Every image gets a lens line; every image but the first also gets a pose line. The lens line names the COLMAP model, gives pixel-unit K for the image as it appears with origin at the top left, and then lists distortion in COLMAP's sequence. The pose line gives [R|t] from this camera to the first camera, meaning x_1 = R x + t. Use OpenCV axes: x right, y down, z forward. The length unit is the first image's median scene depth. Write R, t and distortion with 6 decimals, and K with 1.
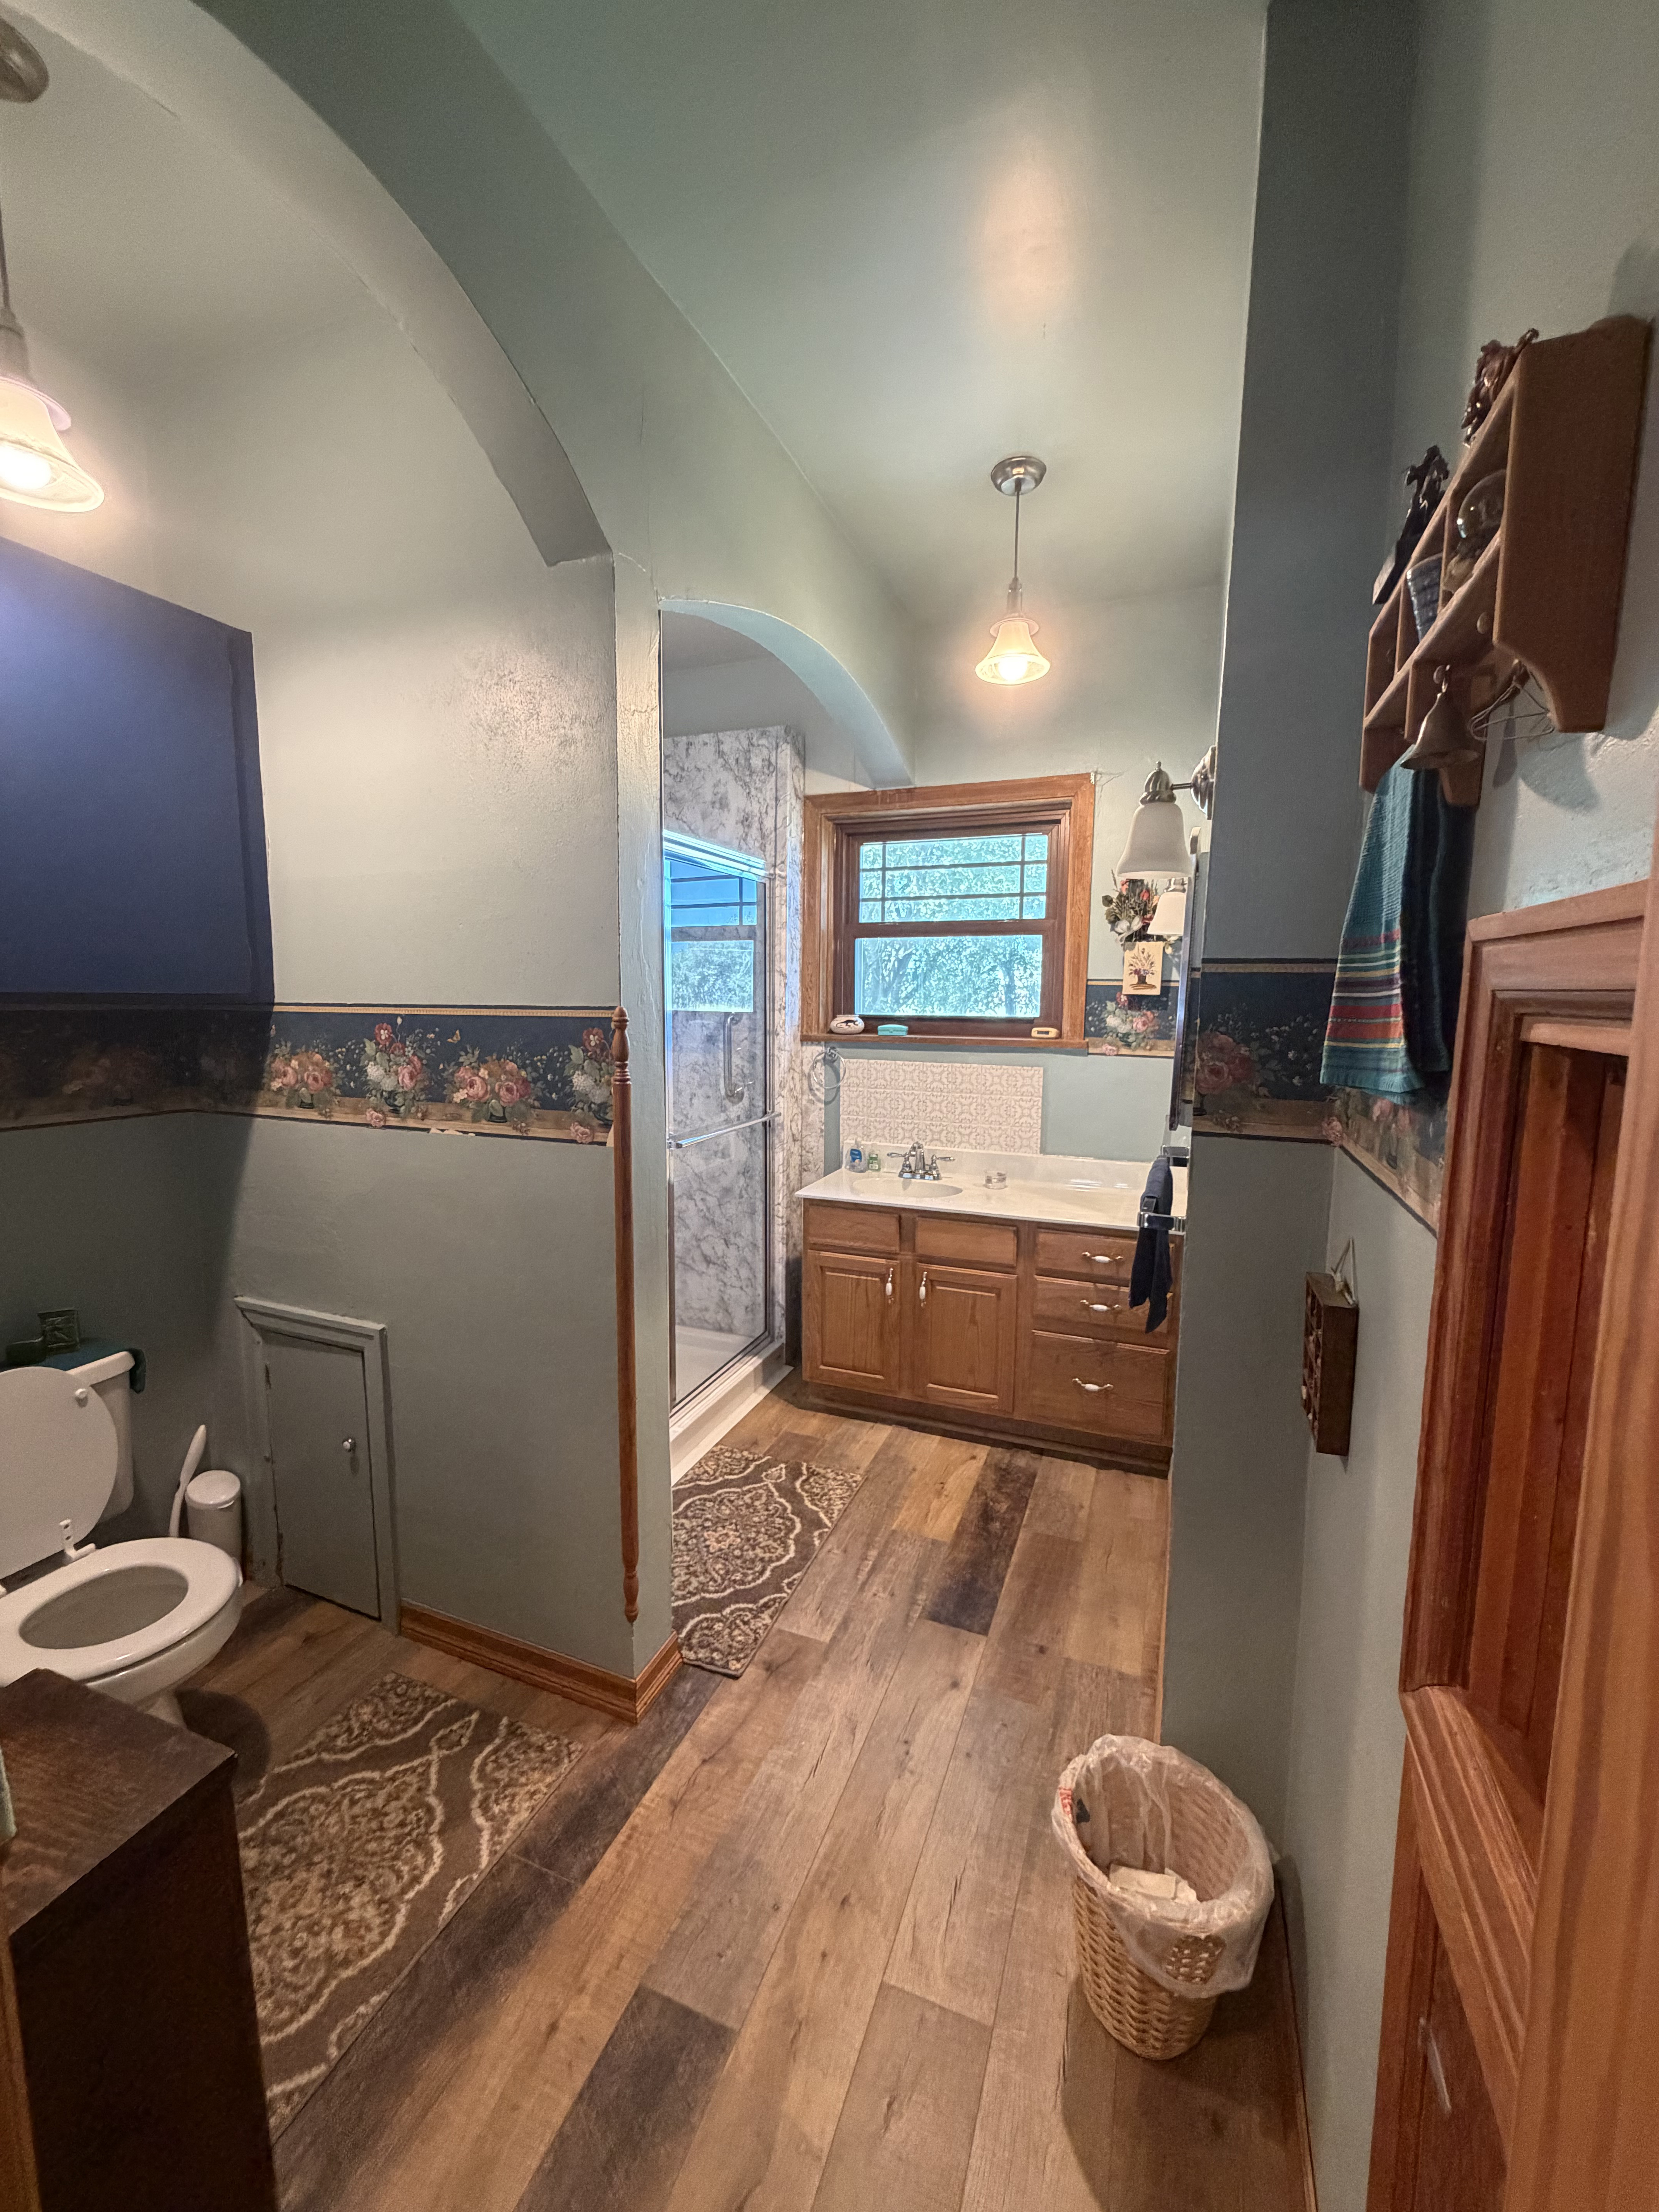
lens RADIAL K [[881.2, 0, 828.0], [0, 881.2, 1102.1], [0, 0, 1]] dist [-0.001887, -0.000223]
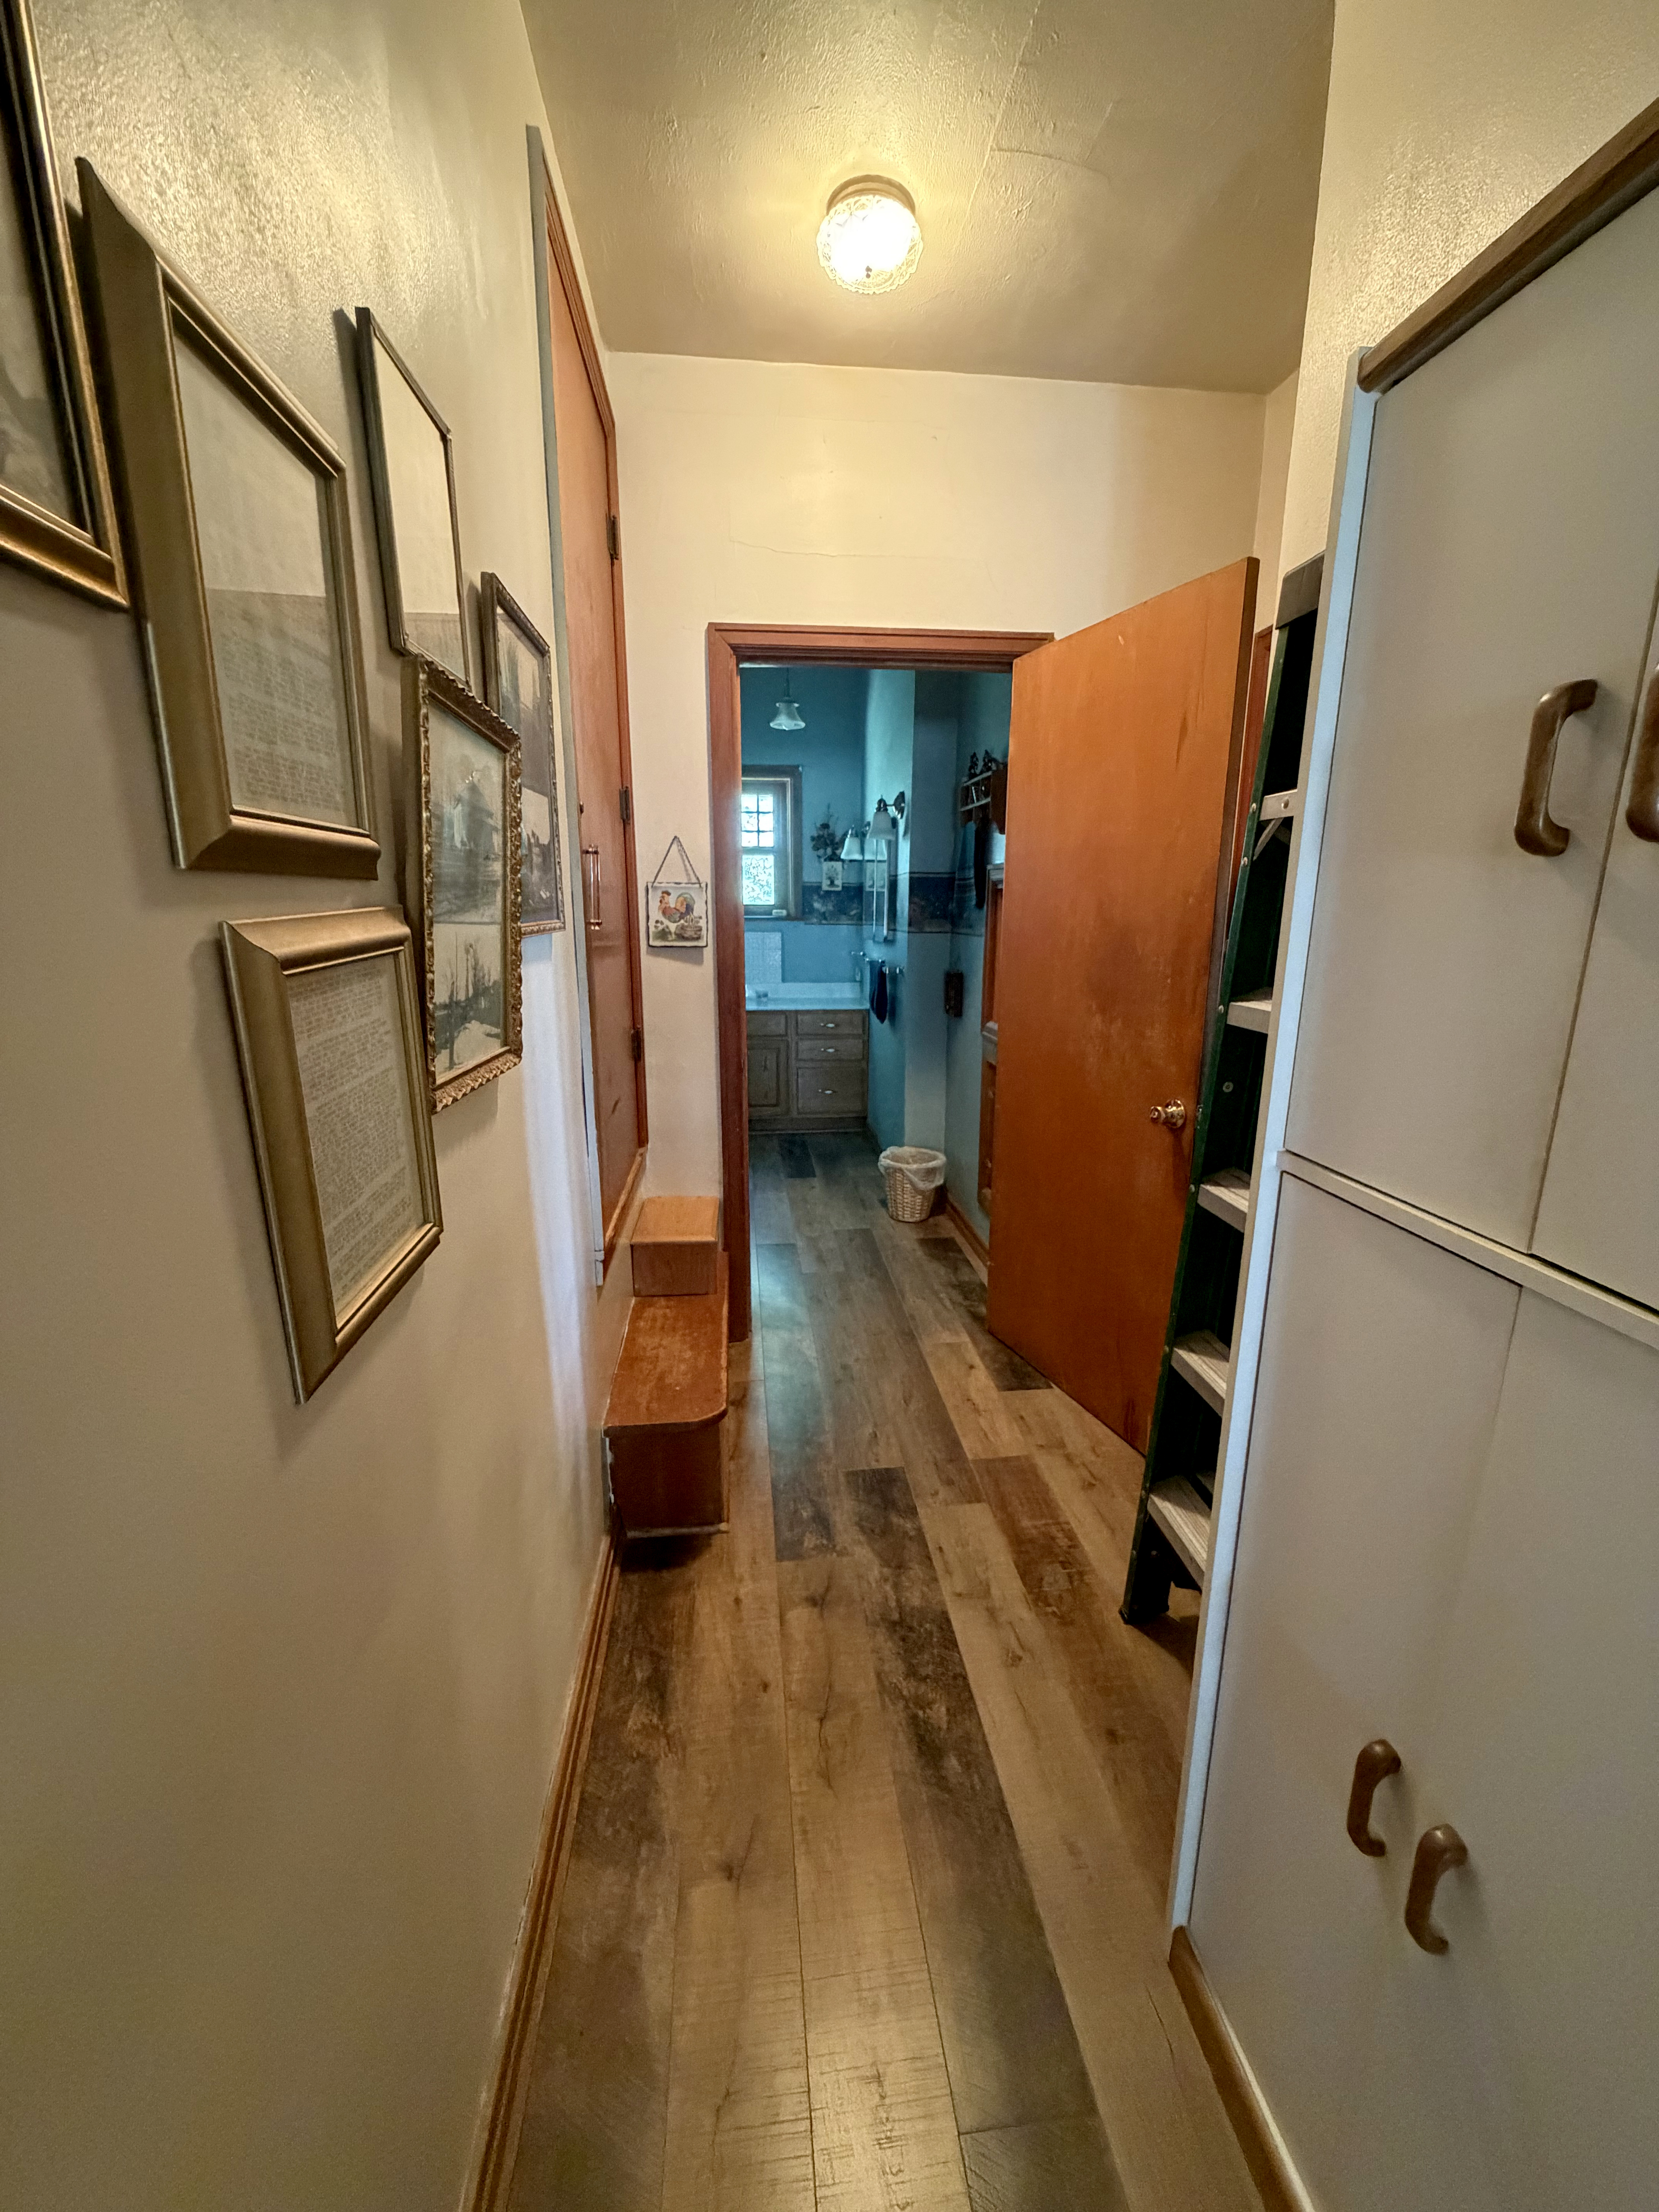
lens RADIAL K [[881.2, 0, 828.9], [0, 881.2, 1105.5], [0, 0, 1]] dist [-0.001887, -0.000223]
pose [[0.885060, -0.106905, 0.453035, -0.547514], [0.060108, 0.991369, 0.116511, 0.112361], [-0.461581, -0.075888, 0.883846, -0.686173]]
